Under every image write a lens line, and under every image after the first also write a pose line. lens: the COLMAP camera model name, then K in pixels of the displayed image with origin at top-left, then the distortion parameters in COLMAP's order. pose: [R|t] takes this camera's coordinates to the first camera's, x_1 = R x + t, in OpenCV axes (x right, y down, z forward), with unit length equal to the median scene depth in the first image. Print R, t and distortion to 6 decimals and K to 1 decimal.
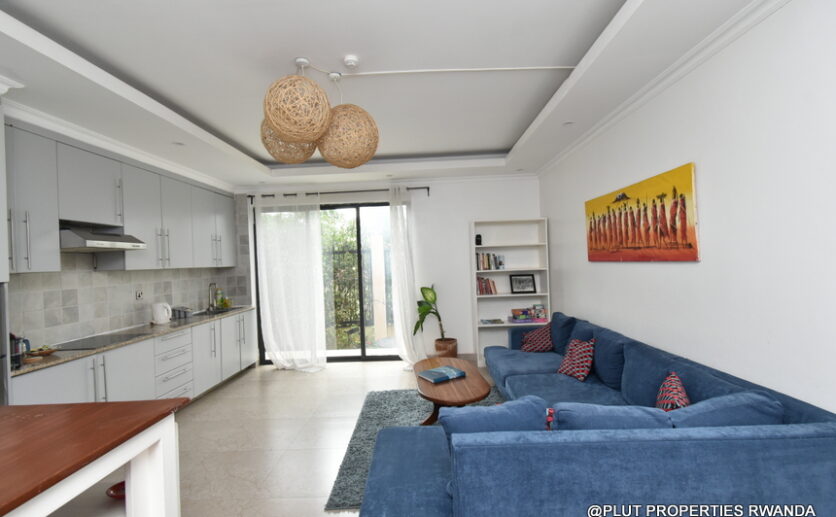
lens RADIAL K [[367.6, 0, 415.3], [0, 367.6, 258.1], [0, 0, 1]] dist [0.003177, -0.001211]
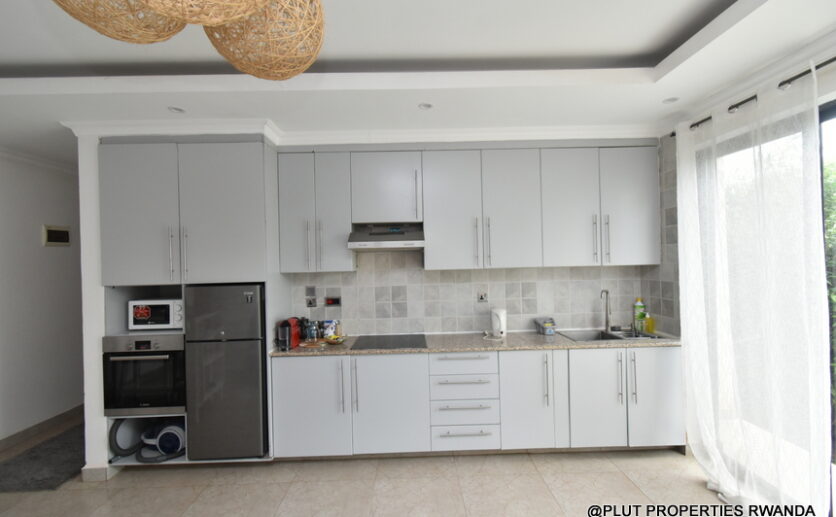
lens RADIAL K [[367.6, 0, 415.3], [0, 367.6, 258.1], [0, 0, 1]] dist [0.003177, -0.001211]
pose [[0.041453, 0.039139, -0.998374, 0.117661], [0.028399, 0.998783, 0.040335, -0.035106], [0.998737, -0.030025, 0.040291, 0.947505]]
